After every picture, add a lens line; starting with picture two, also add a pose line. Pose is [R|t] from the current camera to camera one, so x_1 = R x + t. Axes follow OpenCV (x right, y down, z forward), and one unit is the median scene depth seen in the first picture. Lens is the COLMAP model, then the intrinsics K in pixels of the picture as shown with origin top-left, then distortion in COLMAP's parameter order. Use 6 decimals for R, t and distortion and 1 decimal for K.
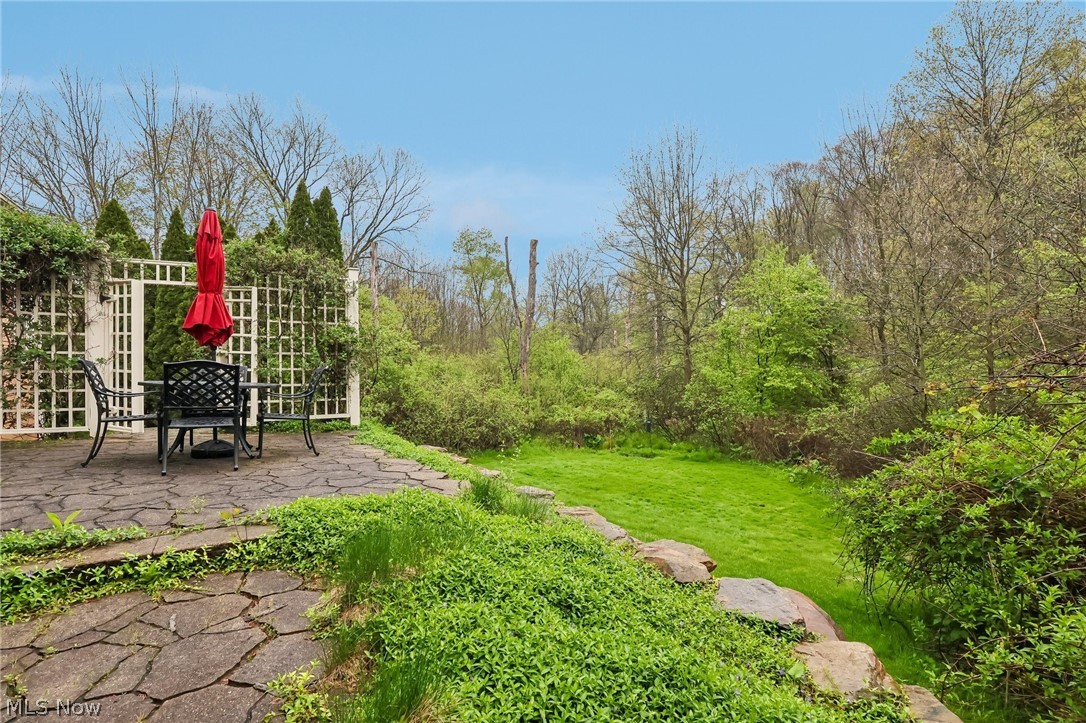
lens RADIAL K [[507.2, 0, 542.2], [0, 507.2, 368.2], [0, 0, 1]] dist [-0.001926, -0.000137]
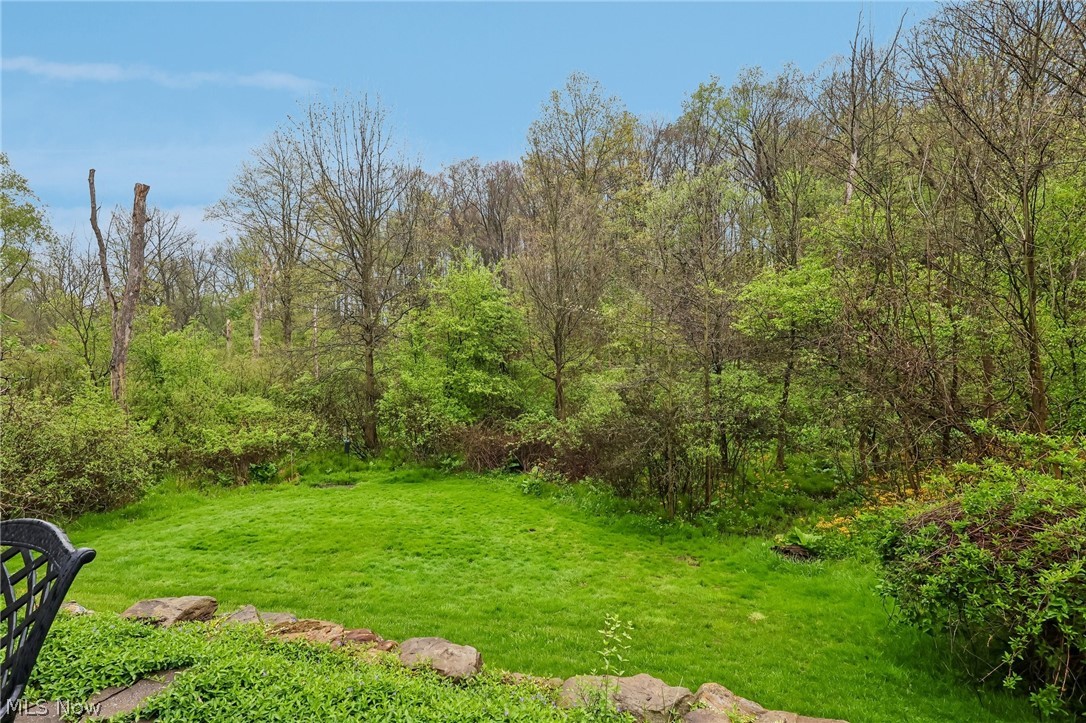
lens RADIAL K [[507.2, 0, 543.8], [0, 507.2, 359.0], [0, 0, 1]] dist [-0.001926, -0.000137]
pose [[0.733206, 0.009951, 0.679934, -0.110479], [-0.007331, 0.999950, -0.006728, -0.022279], [-0.679967, -0.000052, 0.733243, 0.174827]]
